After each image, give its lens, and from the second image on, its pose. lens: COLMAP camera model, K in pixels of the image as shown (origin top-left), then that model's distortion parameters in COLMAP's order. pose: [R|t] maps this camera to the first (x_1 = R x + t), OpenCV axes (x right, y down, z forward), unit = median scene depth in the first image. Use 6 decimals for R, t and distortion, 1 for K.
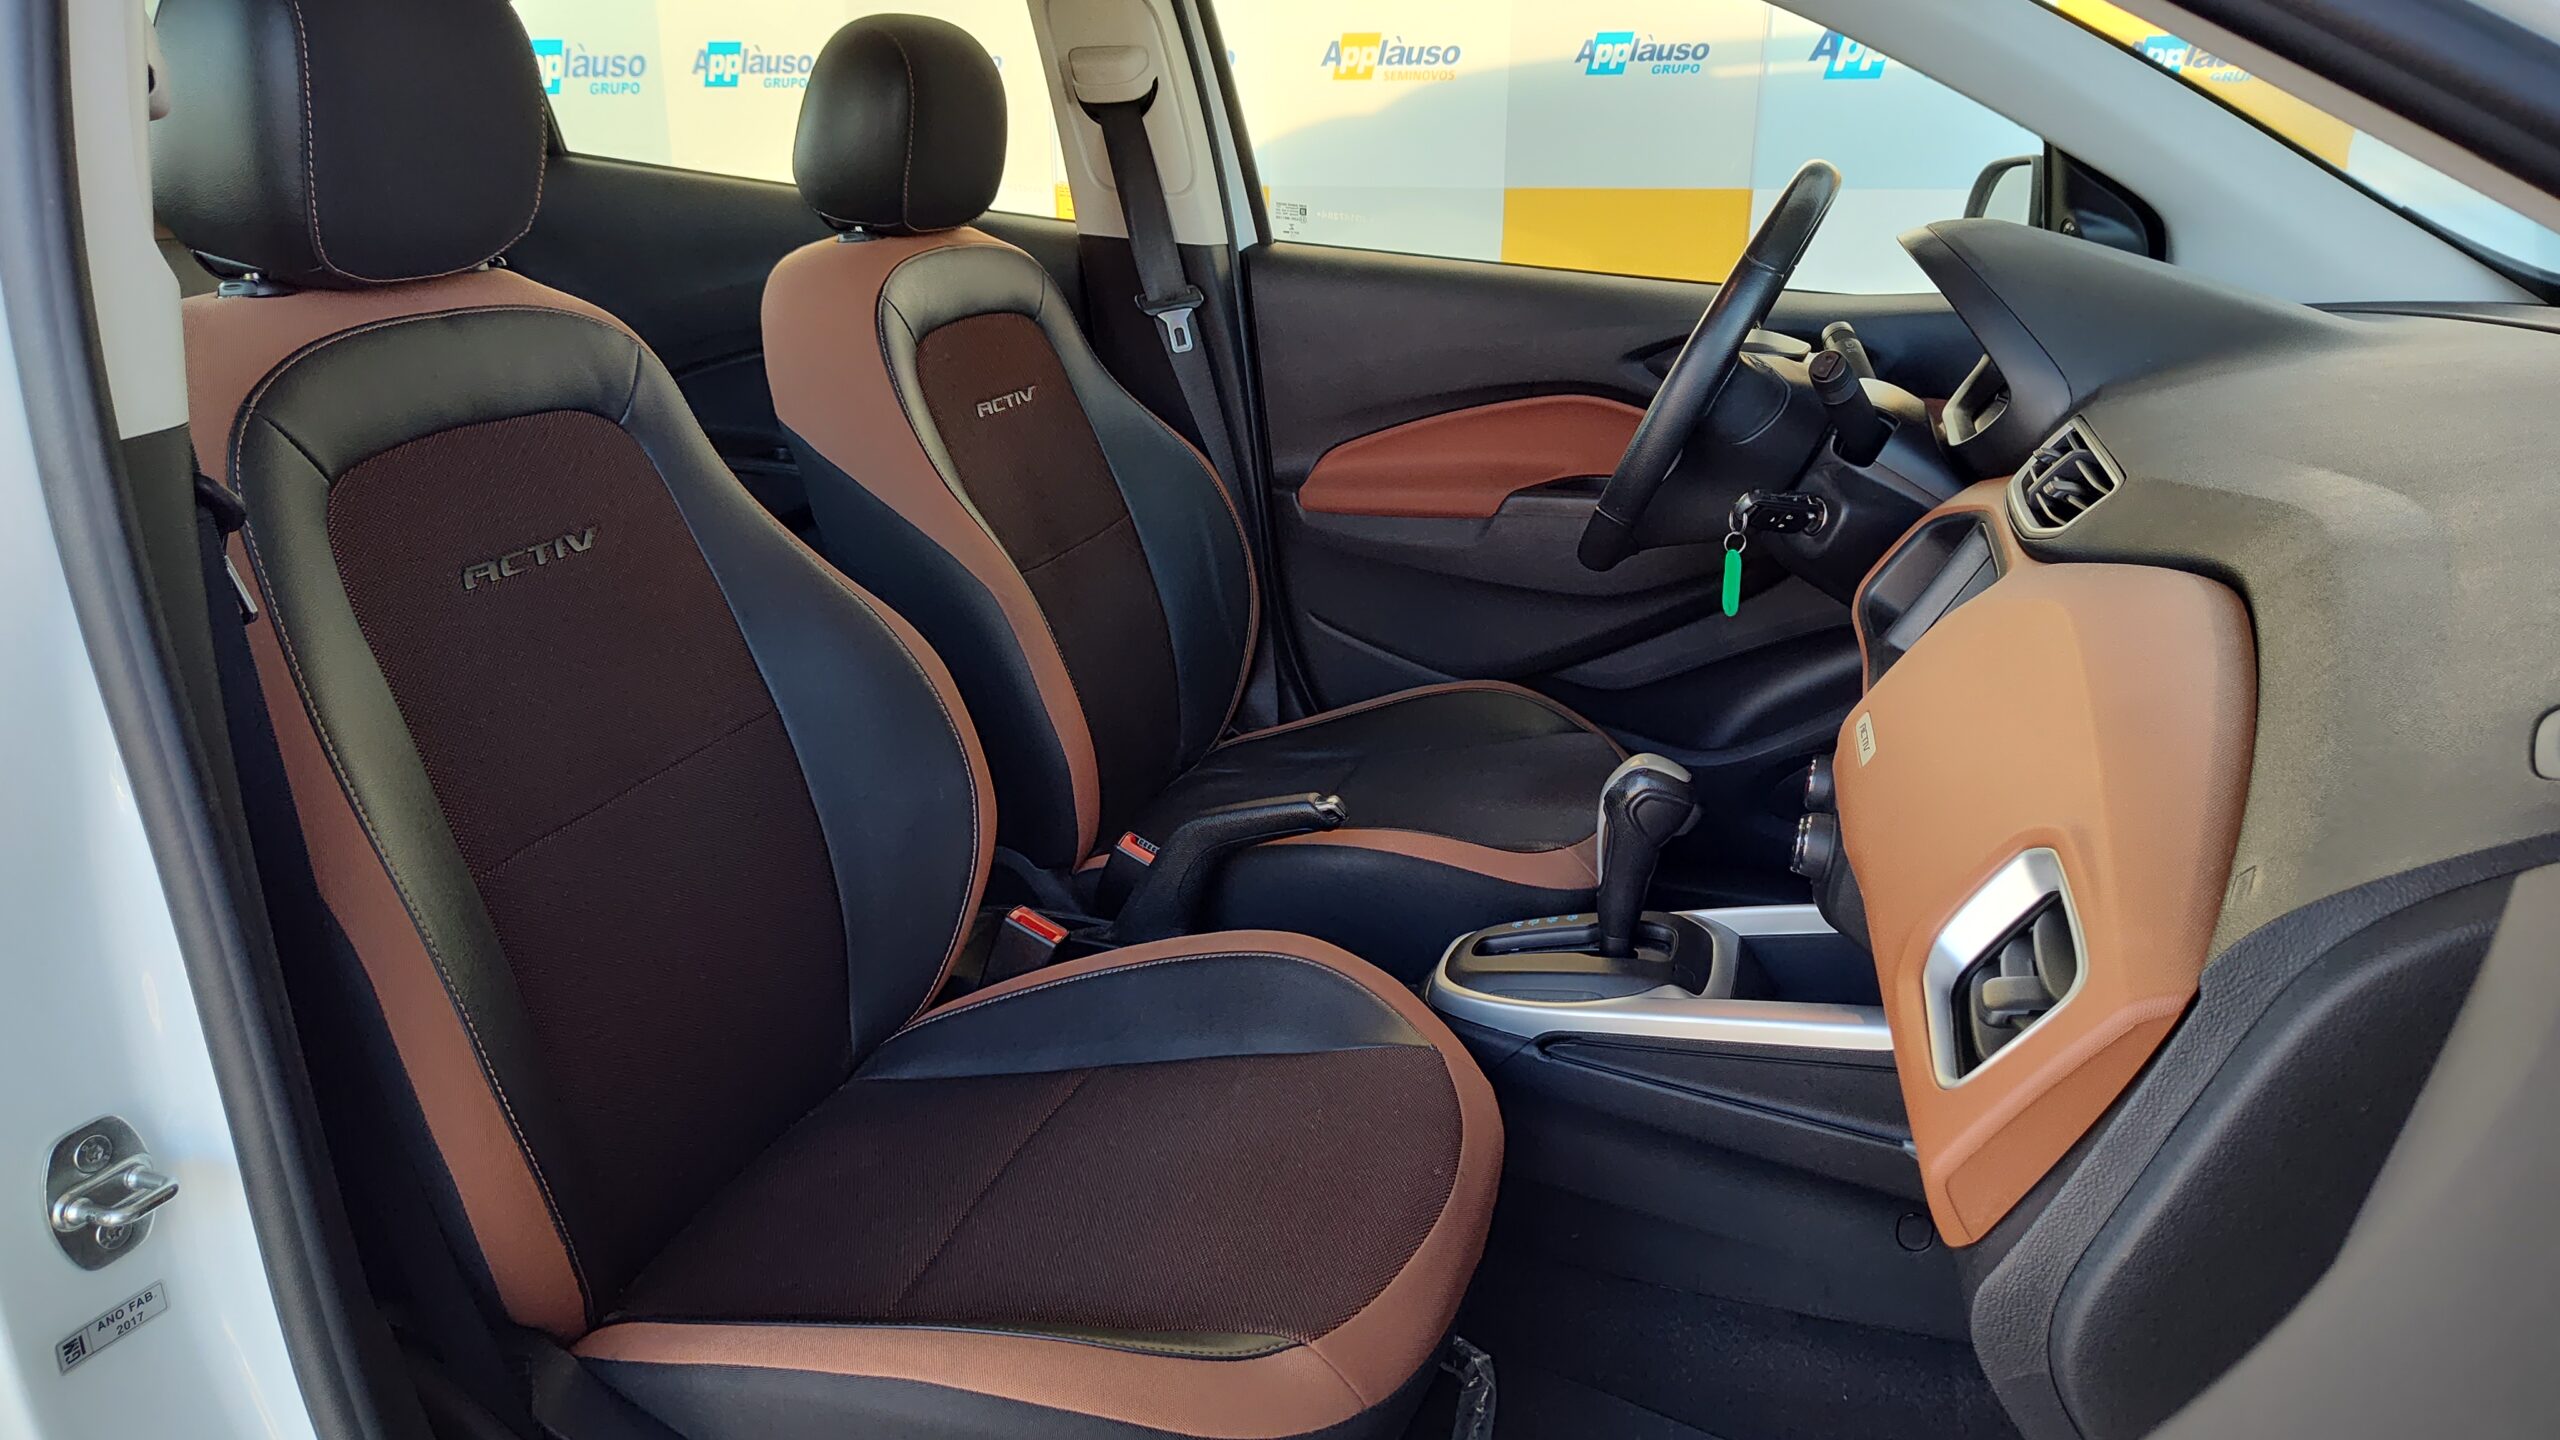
lens RADIAL K [[1776.0, 0, 1280.0], [0, 1776.0, 720.0], [0, 0, 1]] dist [0.047871, -0.053498]
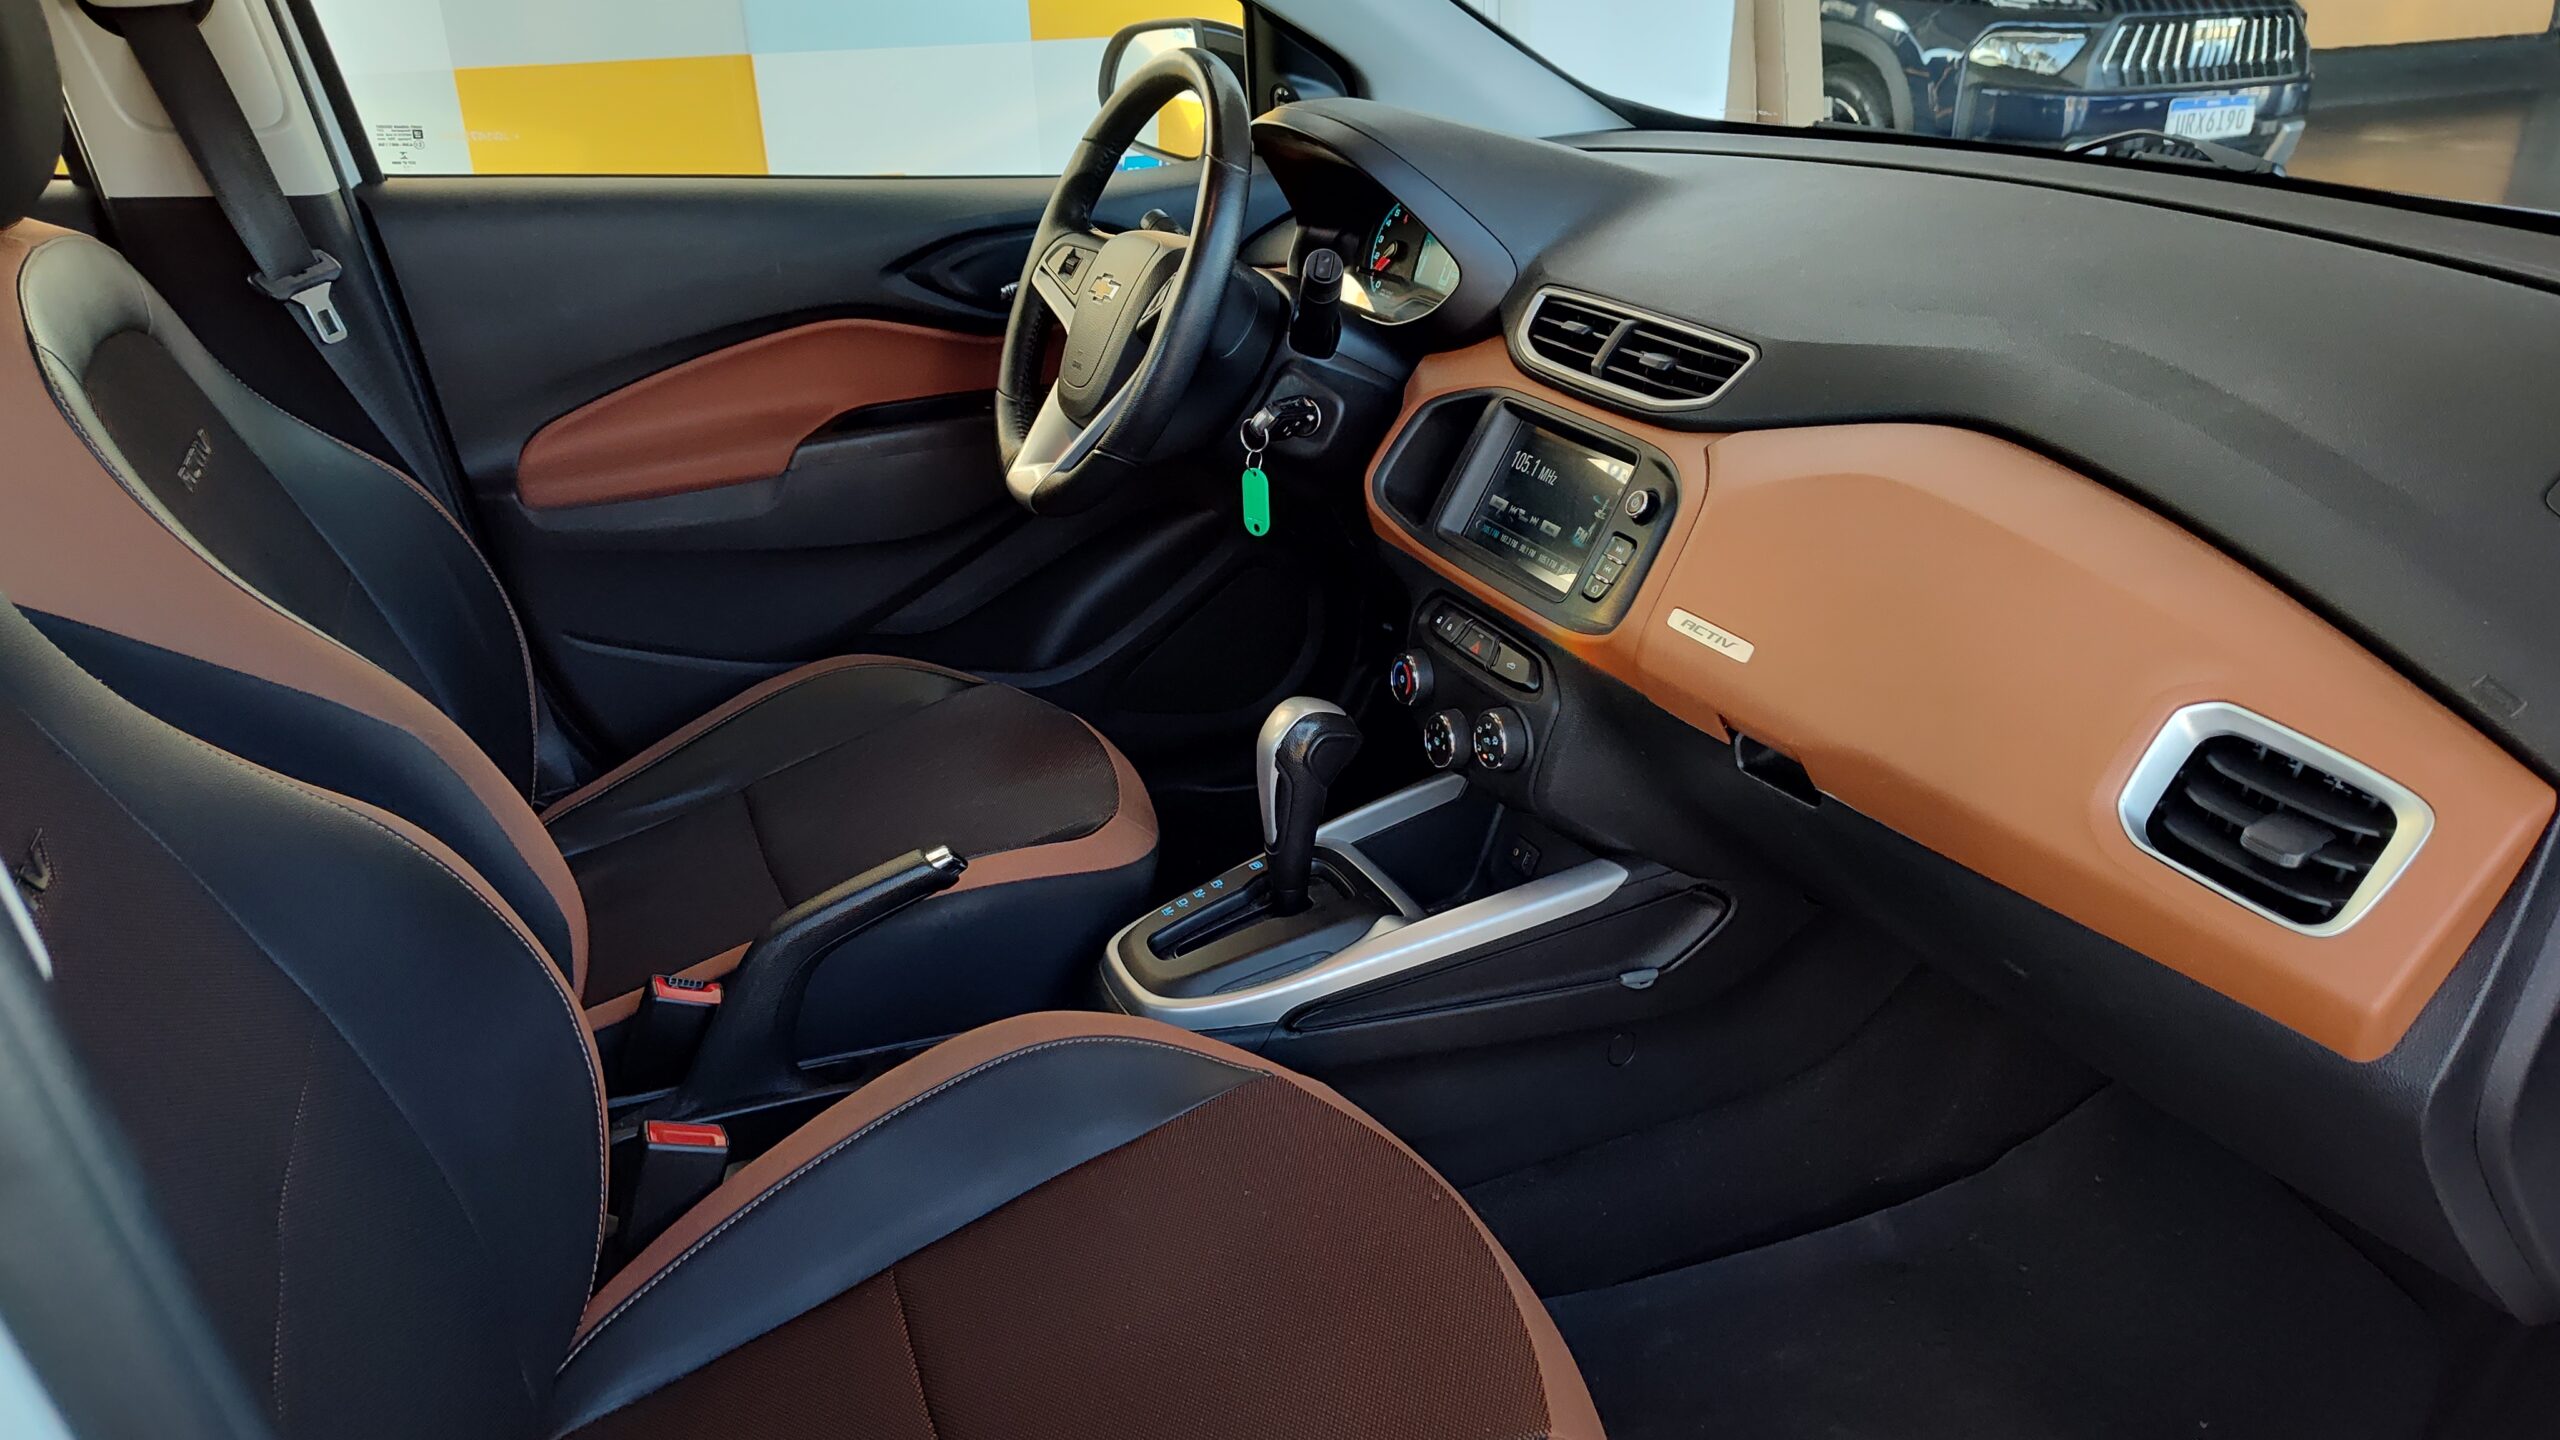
lens RADIAL K [[1799.1, 0, 1280.0], [0, 1799.1, 720.0], [0, 0, 1]] dist [0.002696, -0.001730]
pose [[0.741608, -0.289335, 0.605229, -0.264087], [0.233268, 0.957128, 0.171731, -0.093686], [-0.628970, 0.013824, 0.777307, 0.172663]]
